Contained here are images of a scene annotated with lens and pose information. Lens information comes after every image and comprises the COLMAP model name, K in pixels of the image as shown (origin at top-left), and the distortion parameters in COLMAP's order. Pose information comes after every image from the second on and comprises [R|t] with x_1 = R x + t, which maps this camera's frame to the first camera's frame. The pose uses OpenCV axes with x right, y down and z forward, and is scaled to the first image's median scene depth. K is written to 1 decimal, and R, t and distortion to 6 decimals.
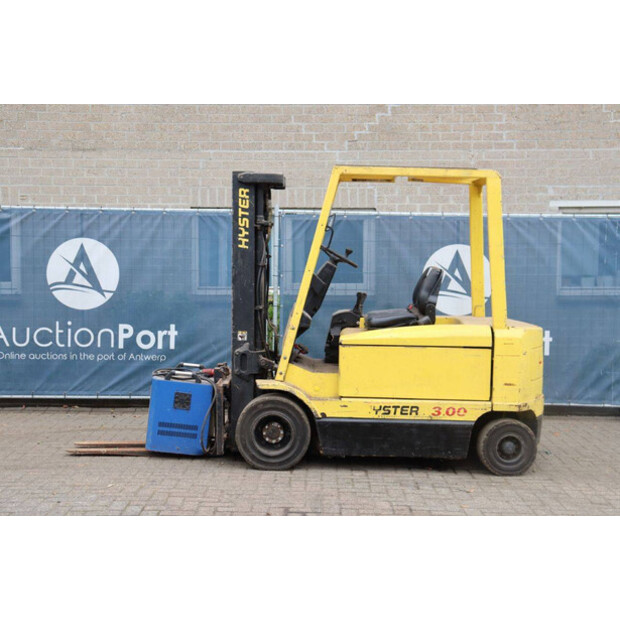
lens RADIAL K [[1014.0, 0, 310.0], [0, 1014.0, 310.0], [0, 0, 1]] dist [0.152046, 0.141851]
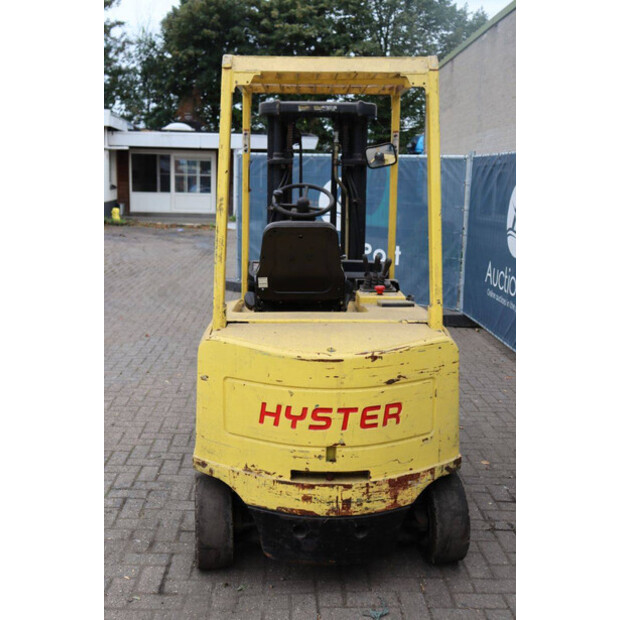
lens RADIAL K [[719.9, 0, 310.0], [0, 719.9, 310.0], [0, 0, 1]] dist [-0.047083, 0.224901]
pose [[0.033776, 0.168603, -0.985105, 0.590965], [-0.075819, 0.983260, 0.165687, -0.064959], [0.996549, 0.069093, 0.045993, 1.016227]]
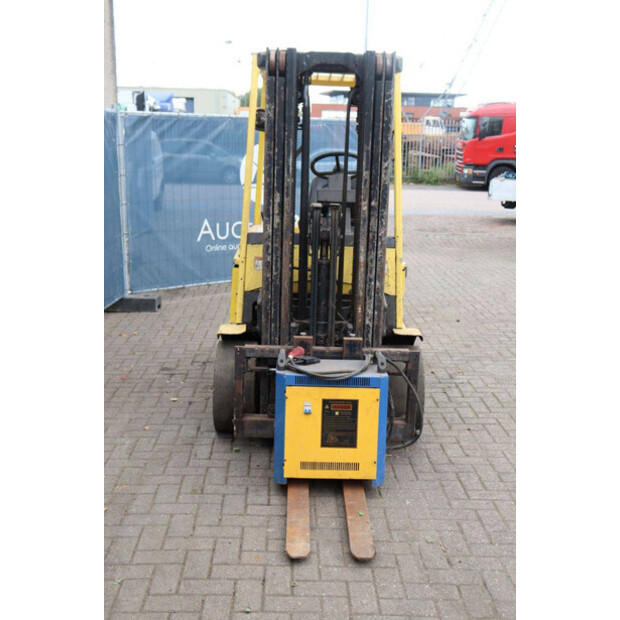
lens RADIAL K [[787.9, 0, 310.0], [0, 787.9, 310.0], [0, 0, 1]] dist [0.011398, 0.009572]
pose [[-0.019467, -0.220603, 0.975169, -0.633866], [0.033089, 0.974678, 0.221153, -0.085155], [-0.999263, 0.036572, -0.011675, 1.066911]]
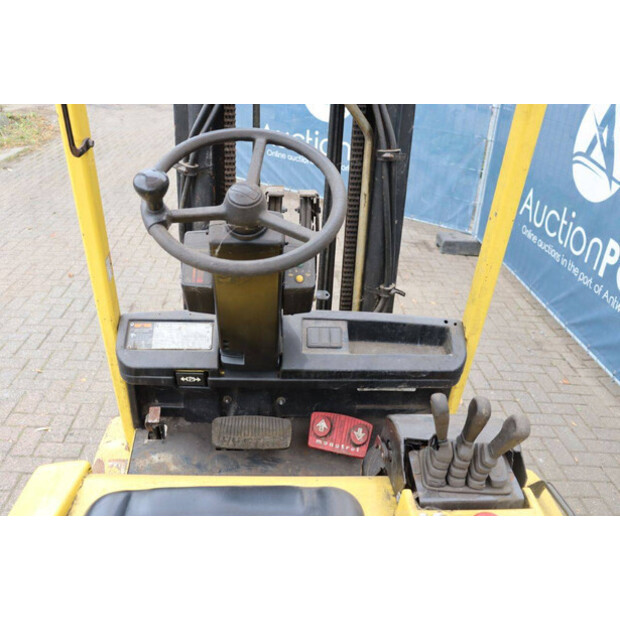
lens RADIAL K [[569.2, 0, 310.0], [0, 569.2, 310.0], [0, 0, 1]] dist [-0.154762, 0.221037]
pose [[0.050080, 0.429050, -0.901891, 0.159978], [-0.108105, 0.900048, 0.422170, -0.089482], [0.992877, 0.076356, 0.091457, 1.038219]]
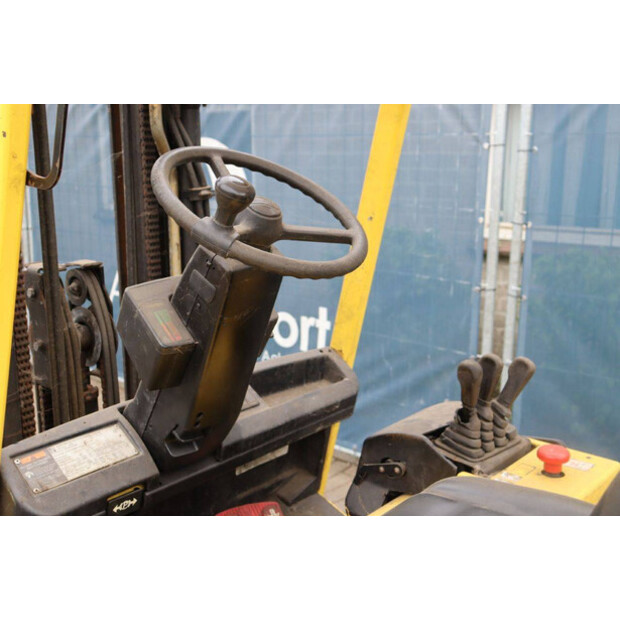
lens RADIAL K [[787.6, 0, 310.0], [0, 787.6, 310.0], [0, 0, 1]] dist [0.028684, 0.031016]
pose [[0.764728, 0.126920, -0.631729, 0.143430], [-0.033287, 0.986881, 0.157979, -0.061303], [0.643493, -0.099783, 0.758921, 0.908765]]
